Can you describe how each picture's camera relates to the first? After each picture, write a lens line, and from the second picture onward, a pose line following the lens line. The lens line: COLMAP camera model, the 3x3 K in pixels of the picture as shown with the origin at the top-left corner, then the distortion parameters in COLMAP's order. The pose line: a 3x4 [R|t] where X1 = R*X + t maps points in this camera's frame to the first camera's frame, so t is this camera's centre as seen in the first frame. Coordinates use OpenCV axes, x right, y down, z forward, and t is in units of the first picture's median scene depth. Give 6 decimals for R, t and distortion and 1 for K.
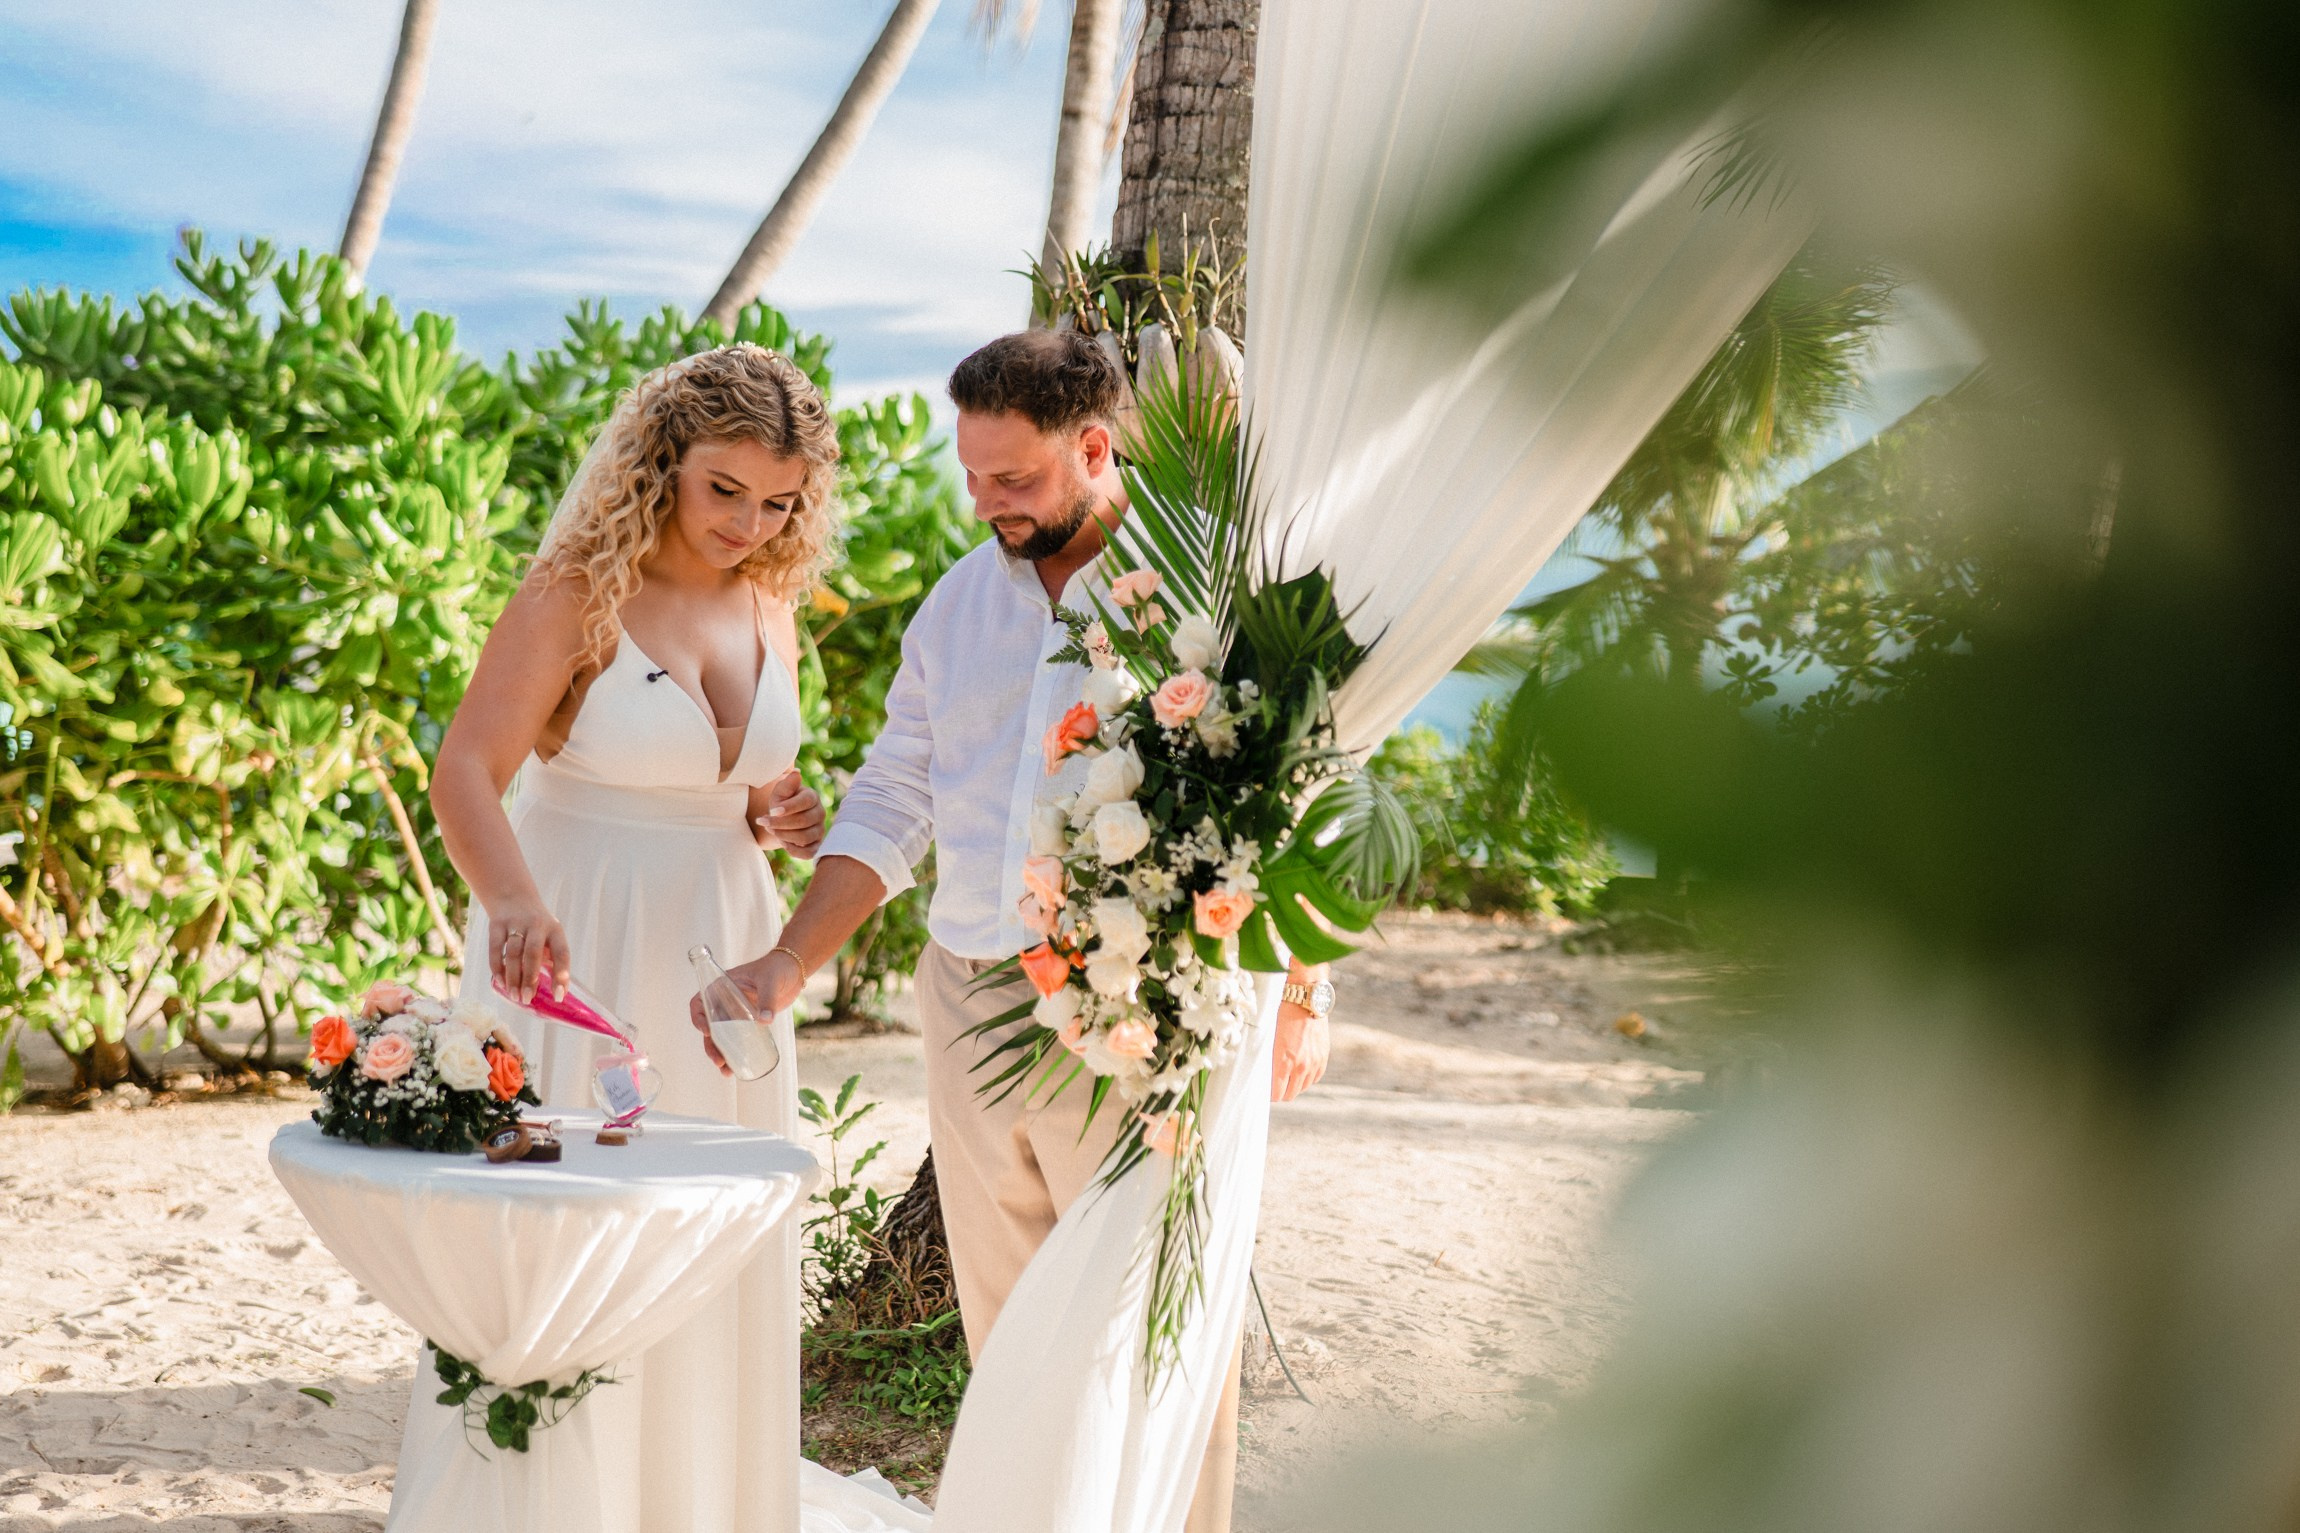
lens RADIAL K [[3517.8, 0, 1142.6], [0, 3517.8, 781.9], [0, 0, 1]] dist [0.012380, 0.000000]
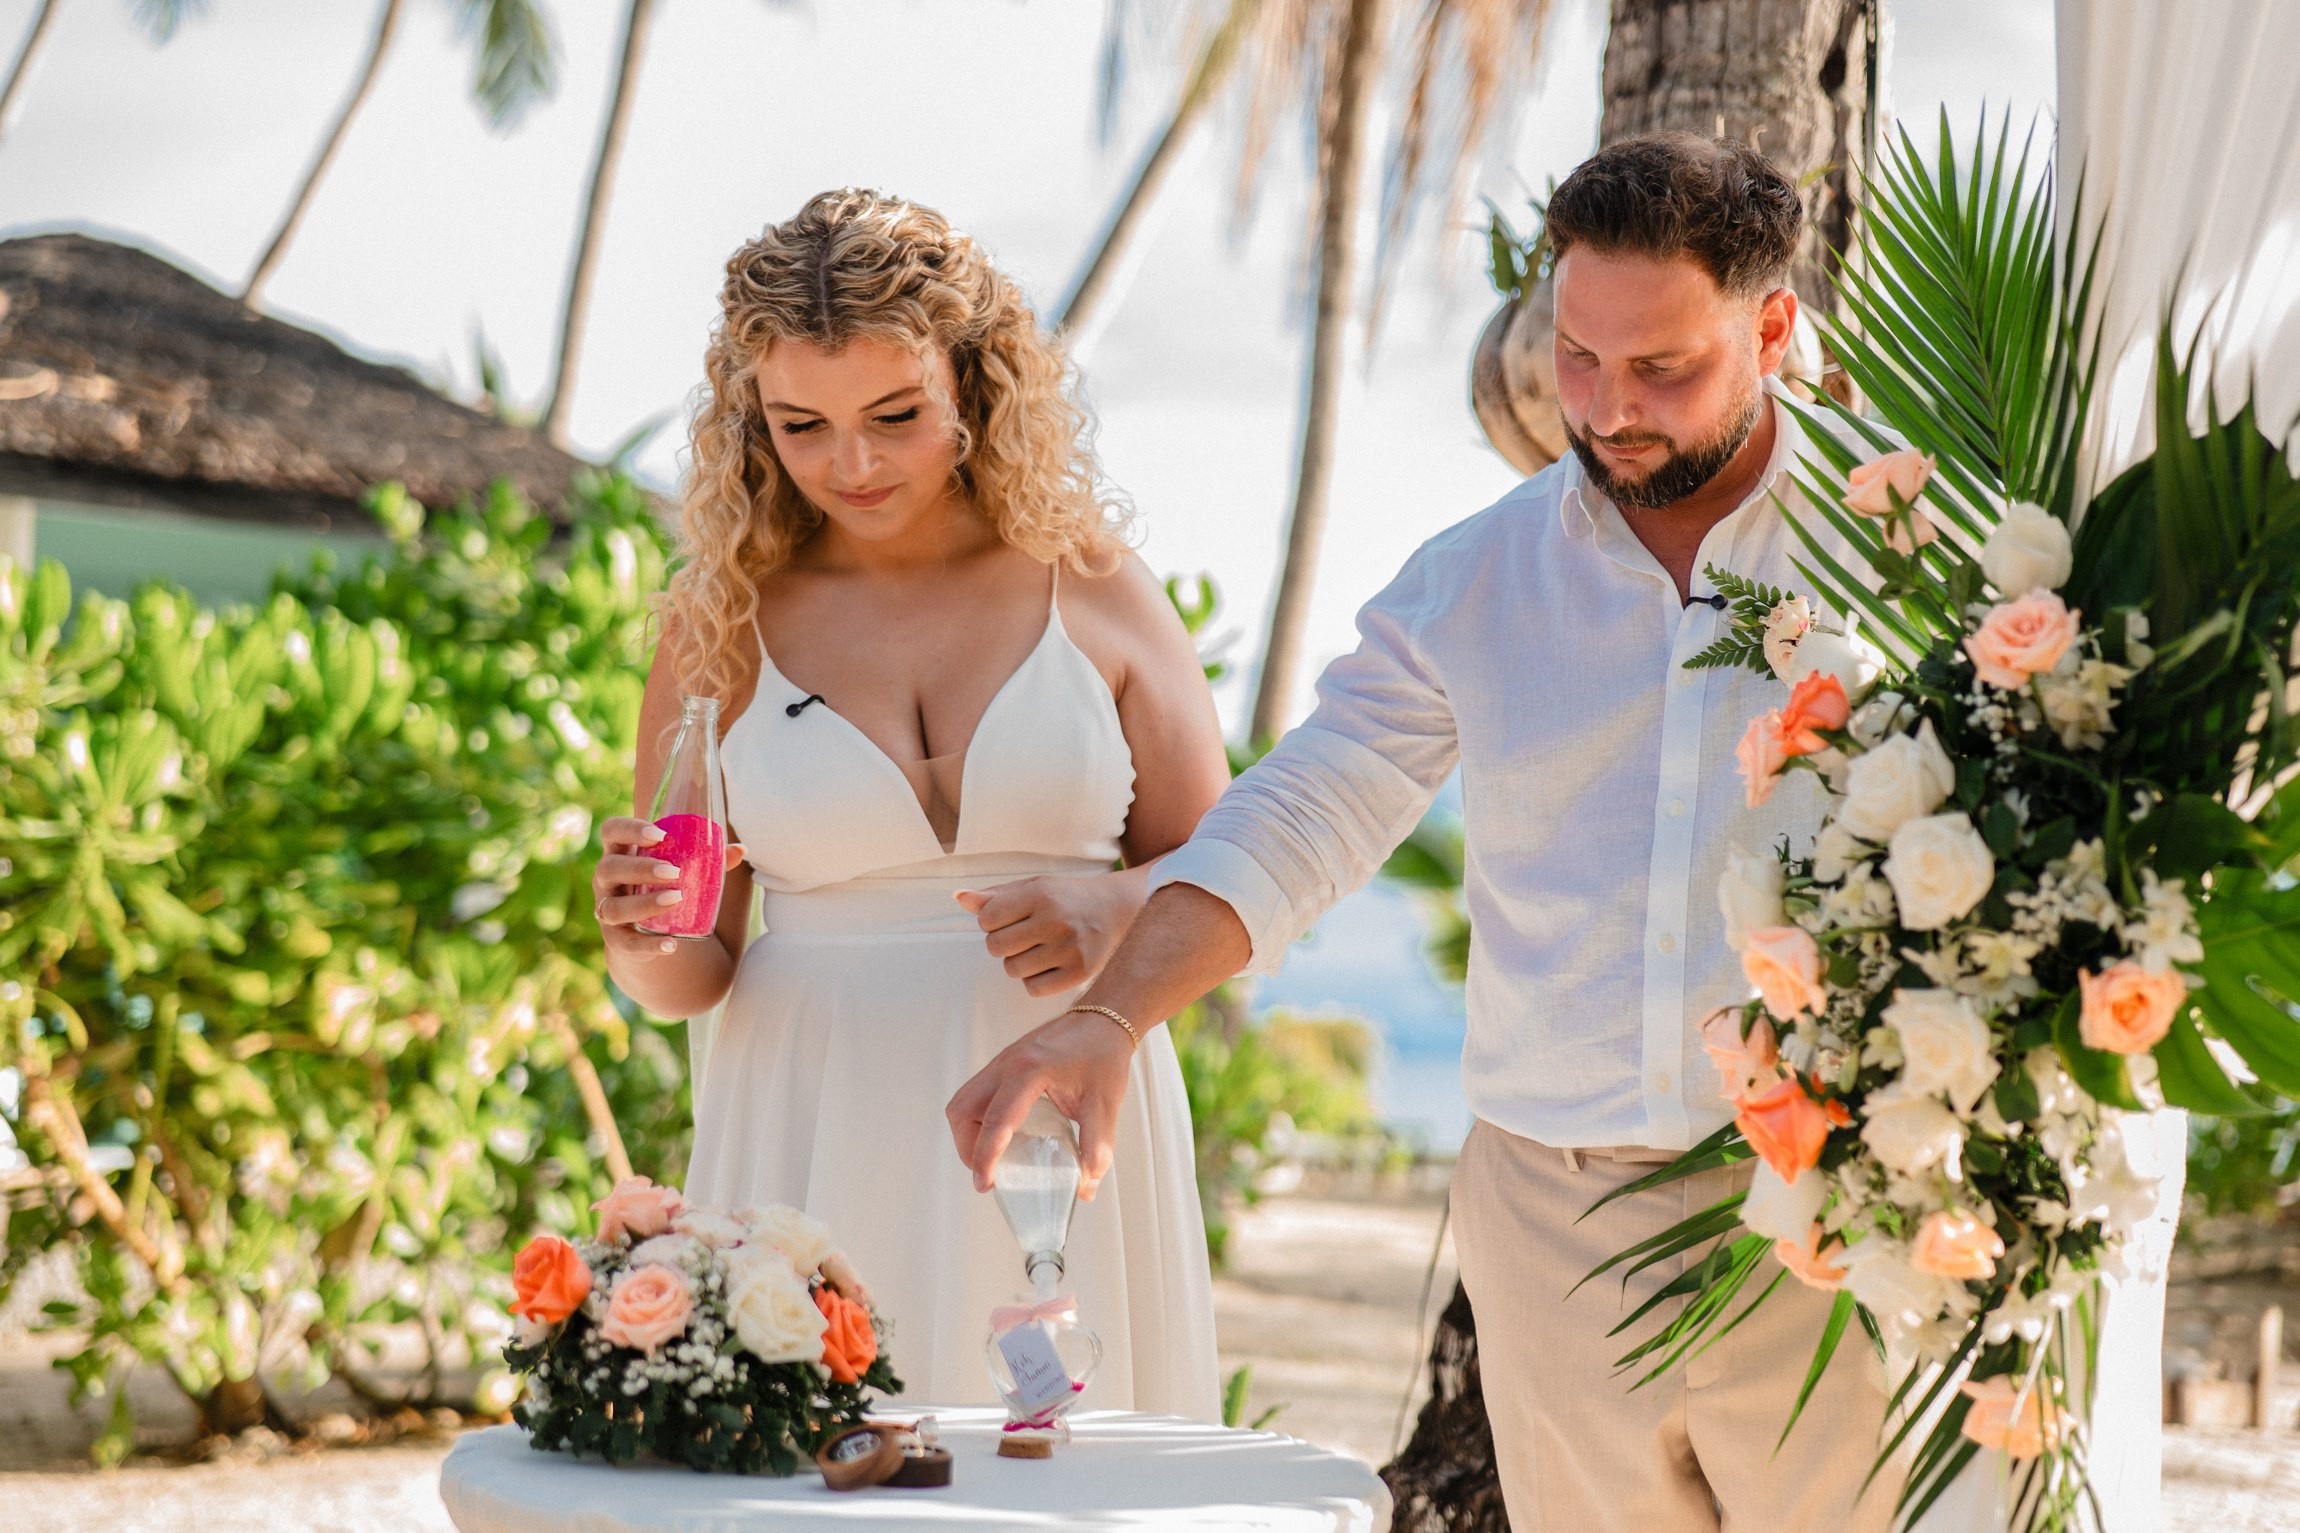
lens RADIAL K [[3517.8, 0, 1150.0], [0, 3517.8, 788.0], [0, 0, 1]] dist [0.012380, 0.000000]
pose [[0.998794, -0.028802, -0.039765, -0.073088], [0.024774, 0.994847, -0.098310, 0.035710], [0.042392, 0.097206, 0.994361, 0.290515]]
